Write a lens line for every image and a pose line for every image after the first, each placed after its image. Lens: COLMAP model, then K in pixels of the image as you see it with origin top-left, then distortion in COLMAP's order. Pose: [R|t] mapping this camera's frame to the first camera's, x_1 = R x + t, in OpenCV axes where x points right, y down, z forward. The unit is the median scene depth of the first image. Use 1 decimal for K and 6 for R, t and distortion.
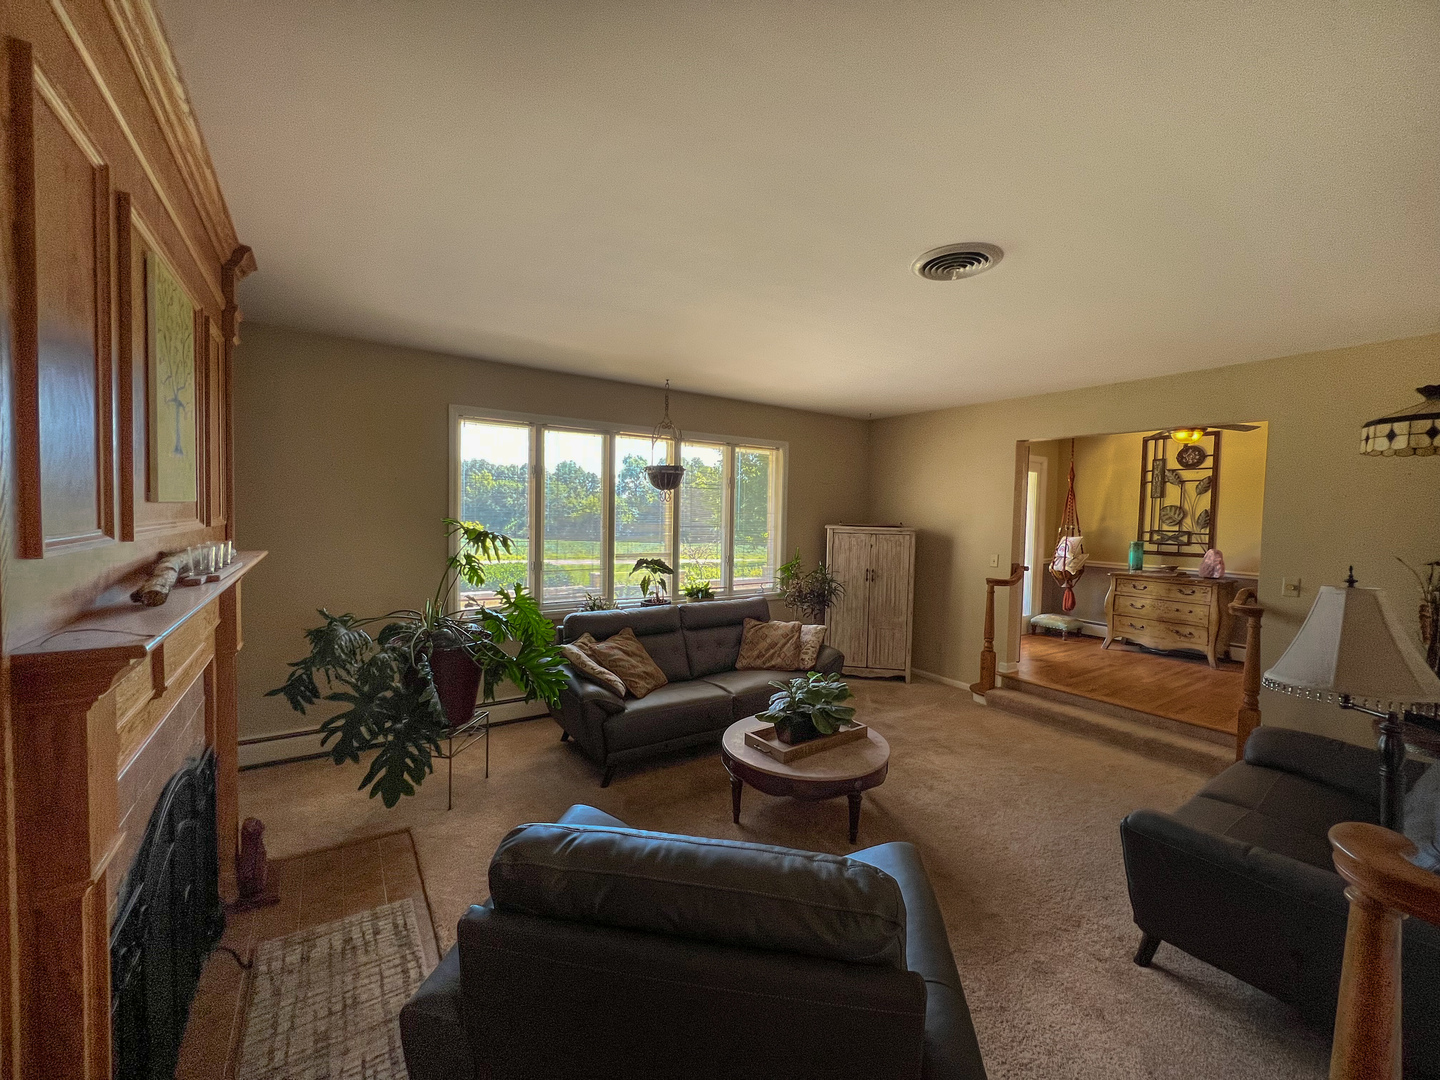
lens RADIAL K [[576.4, 0, 716.5], [0, 576.4, 538.2], [0, 0, 1]] dist [0.001261, 0.000072]
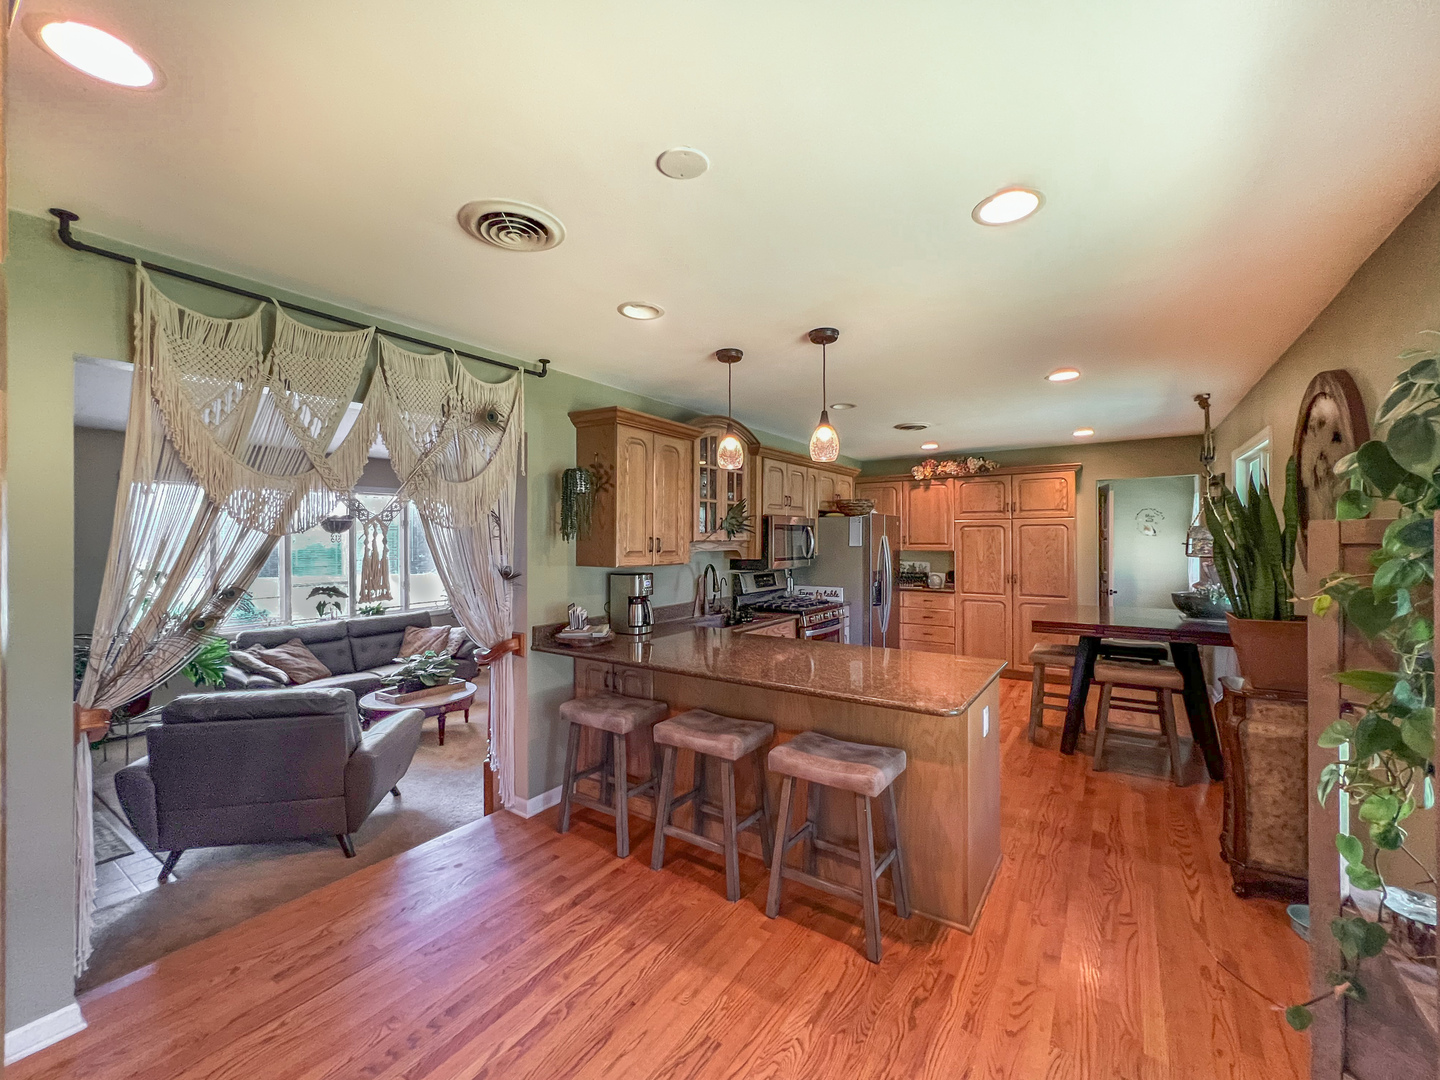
lens RADIAL K [[587.2, 0, 722.2], [0, 587.2, 541.3], [0, 0, 1]] dist [-0.000560, 0.000489]
pose [[0.926347, -0.028230, 0.375612, 0.245740], [0.041176, 0.998801, -0.026482, 0.007233], [-0.374414, 0.039998, 0.926399, -0.616894]]
